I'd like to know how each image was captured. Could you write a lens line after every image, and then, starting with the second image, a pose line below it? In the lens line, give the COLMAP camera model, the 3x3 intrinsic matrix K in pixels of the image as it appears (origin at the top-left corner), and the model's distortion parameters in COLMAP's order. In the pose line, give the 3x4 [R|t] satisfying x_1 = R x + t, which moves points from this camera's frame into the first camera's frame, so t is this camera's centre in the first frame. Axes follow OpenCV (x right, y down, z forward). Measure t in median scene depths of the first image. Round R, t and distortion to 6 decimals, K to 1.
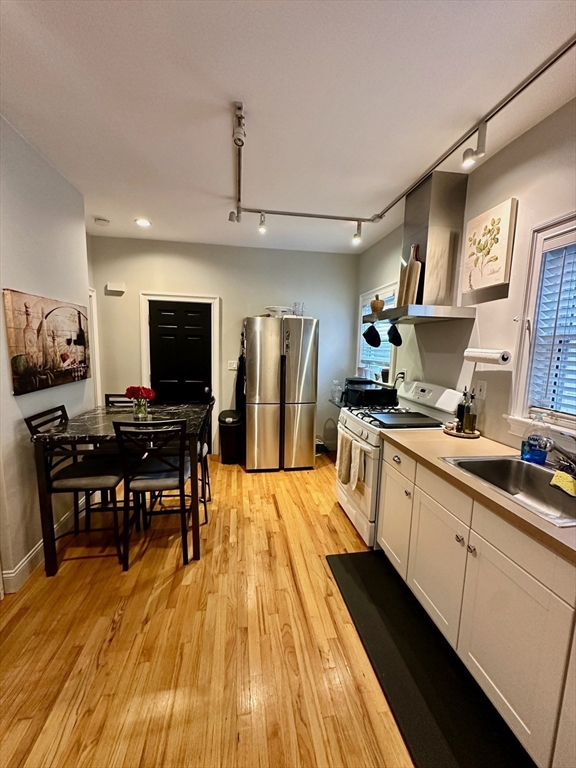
lens RADIAL K [[307.9, 0, 287.3], [0, 307.9, 383.5], [0, 0, 1]] dist [-0.000865, -0.000064]
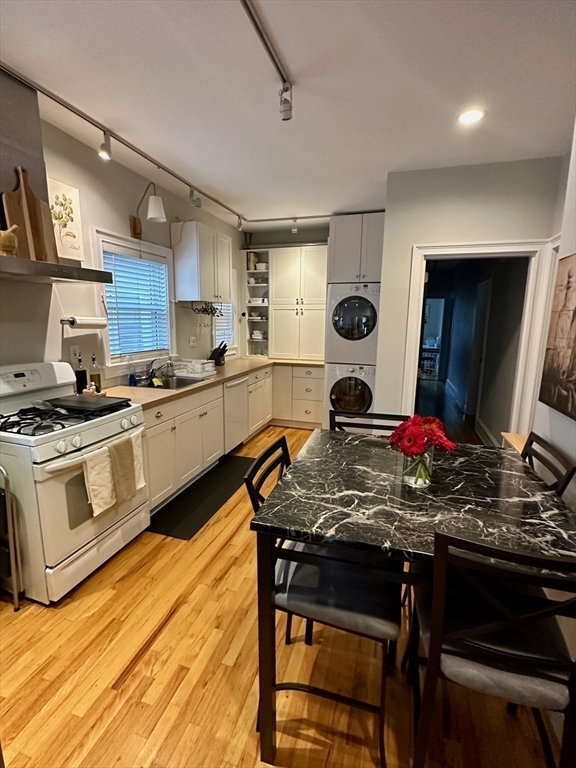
lens RADIAL K [[361.6, 0, 287.1], [0, 361.6, 384.0], [0, 0, 1]] dist [0.001970, 0.000074]
pose [[-0.894188, -0.115835, 0.432446, -0.628334], [0.019548, 0.954924, 0.296207, -0.250125], [-0.447264, 0.273319, -0.851617, 1.829197]]
